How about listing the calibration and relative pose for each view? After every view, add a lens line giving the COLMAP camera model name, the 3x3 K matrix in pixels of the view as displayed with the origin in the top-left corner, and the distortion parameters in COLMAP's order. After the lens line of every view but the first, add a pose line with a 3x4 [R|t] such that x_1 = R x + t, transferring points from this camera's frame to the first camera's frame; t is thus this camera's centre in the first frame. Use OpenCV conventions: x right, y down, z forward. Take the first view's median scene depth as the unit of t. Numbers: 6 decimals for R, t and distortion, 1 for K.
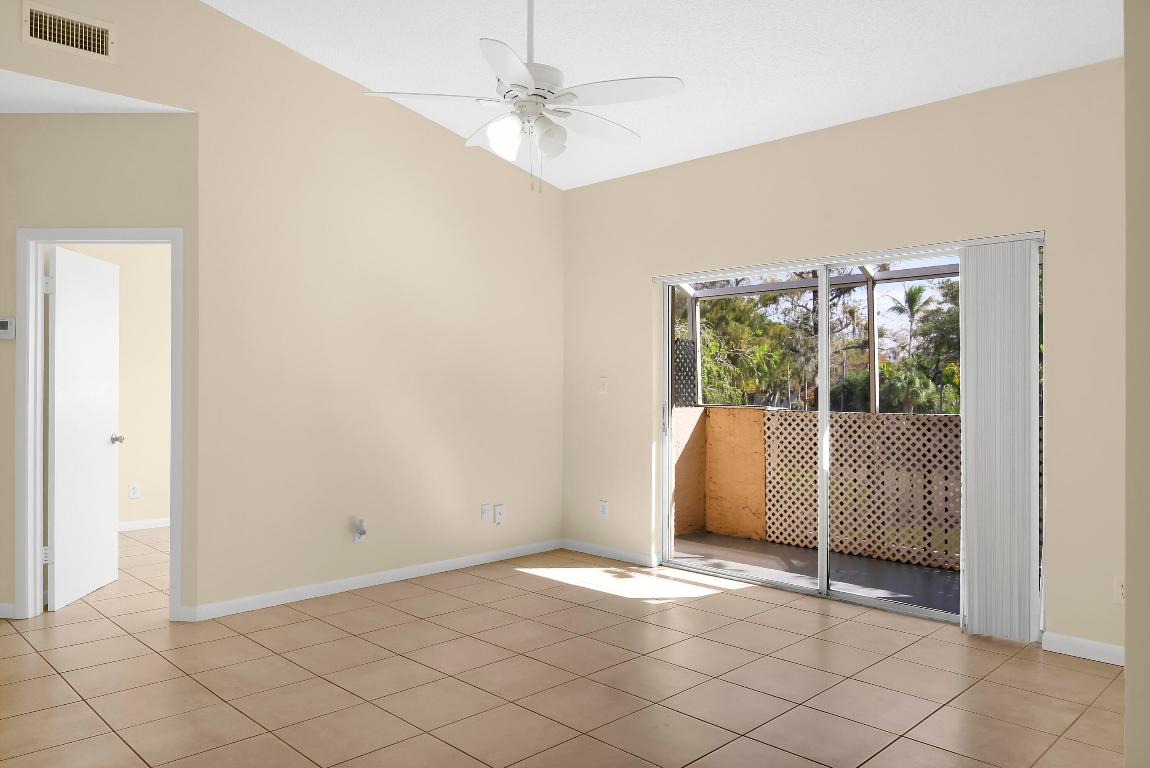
lens RADIAL K [[813.0, 0, 574.4], [0, 813.0, 389.2], [0, 0, 1]] dist [-0.008626, -0.005823]
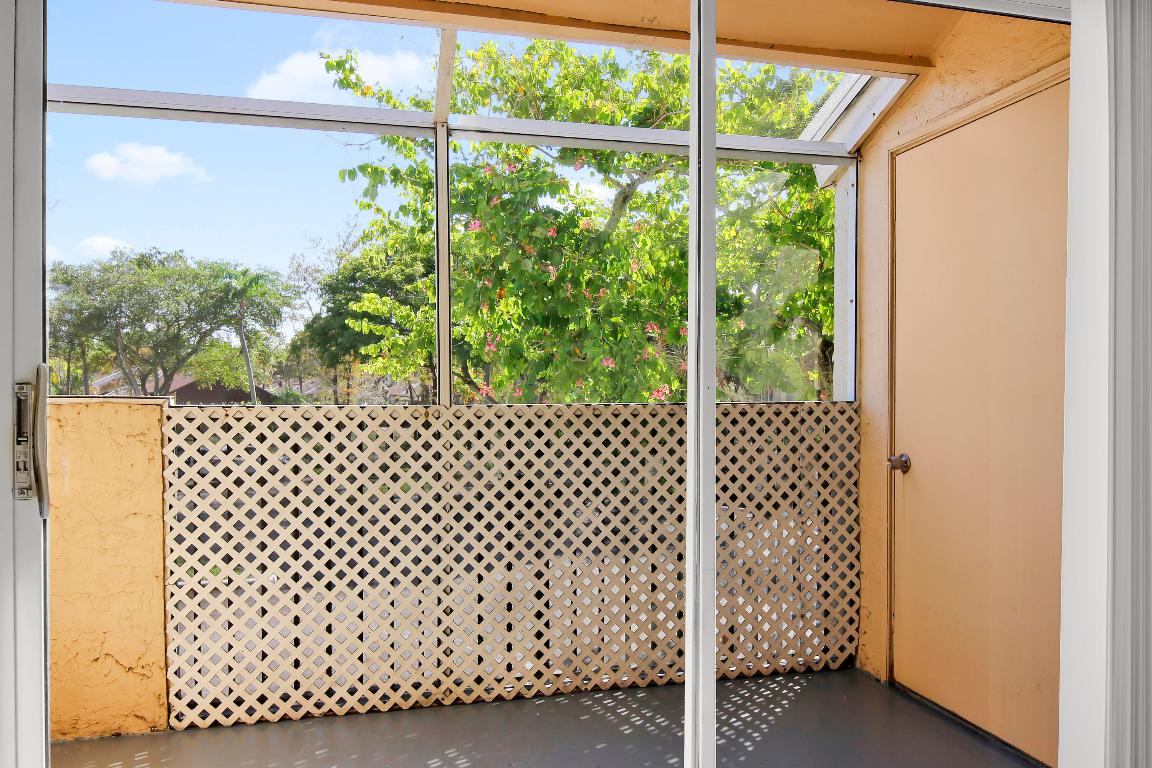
lens RADIAL K [[814.4, 0, 578.7], [0, 814.4, 391.2], [0, 0, 1]] dist [-0.008626, -0.005823]
pose [[0.517720, -0.008597, 0.855507, -0.002440], [0.006005, 0.999961, 0.006414, 0.017641], [-0.855529, 0.001817, 0.517752, 0.652941]]
